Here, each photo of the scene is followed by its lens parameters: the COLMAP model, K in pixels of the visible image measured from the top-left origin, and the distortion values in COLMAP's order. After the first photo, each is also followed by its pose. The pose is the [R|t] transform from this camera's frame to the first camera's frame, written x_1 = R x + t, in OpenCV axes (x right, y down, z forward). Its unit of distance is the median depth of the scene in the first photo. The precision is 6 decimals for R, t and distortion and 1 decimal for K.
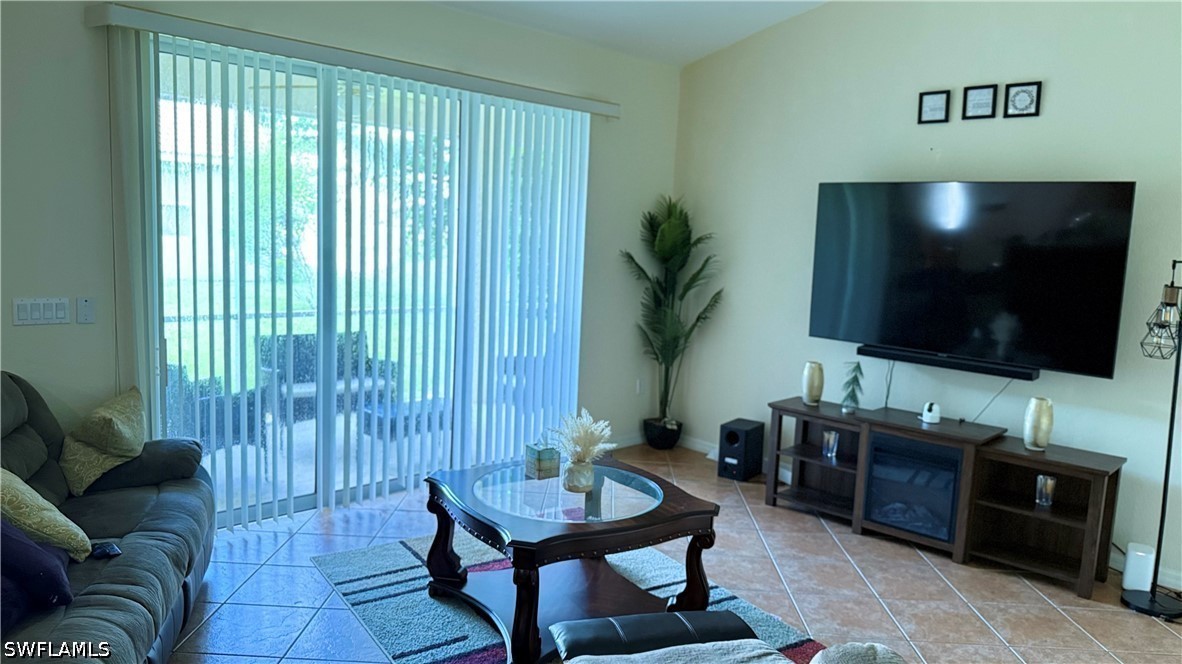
lens RADIAL K [[863.8, 0, 591.0], [0, 863.8, 332.0], [0, 0, 1]] dist [-0.005445, -0.003504]
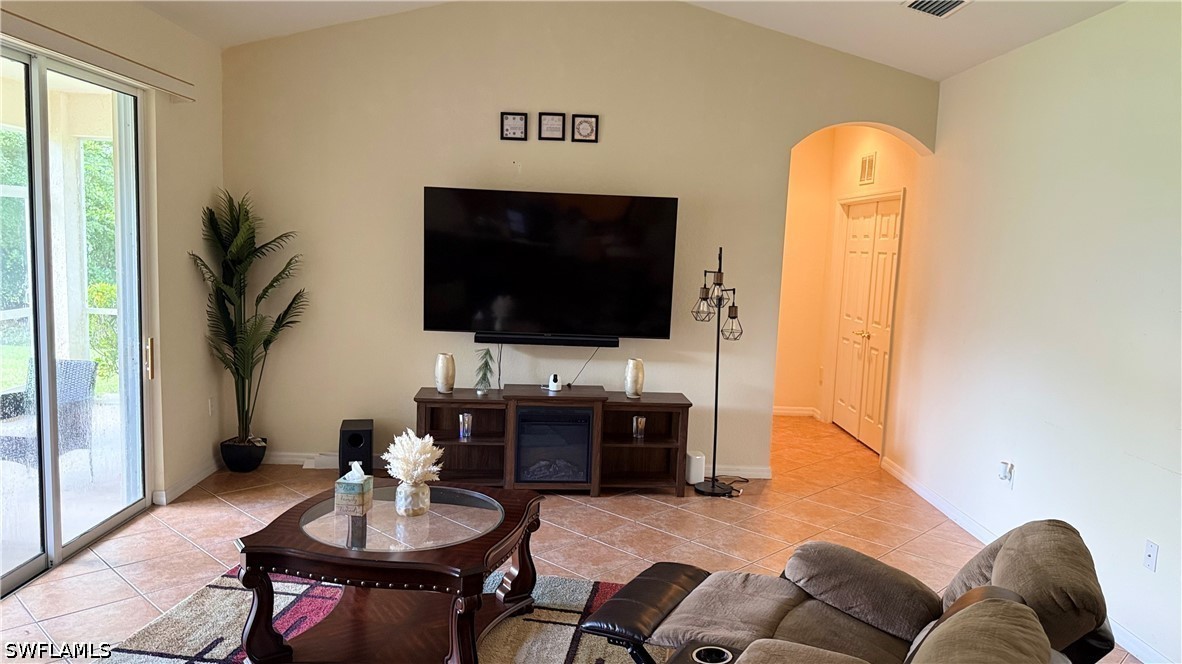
lens RADIAL K [[835.3, 0, 593.5], [0, 835.3, 338.1], [0, 0, 1]] dist [0.087437, -0.001376]
pose [[0.666801, -0.107375, 0.737460, -0.434287], [0.083969, 0.994089, 0.068818, -0.045935], [-0.740490, 0.016036, 0.671876, 0.163058]]
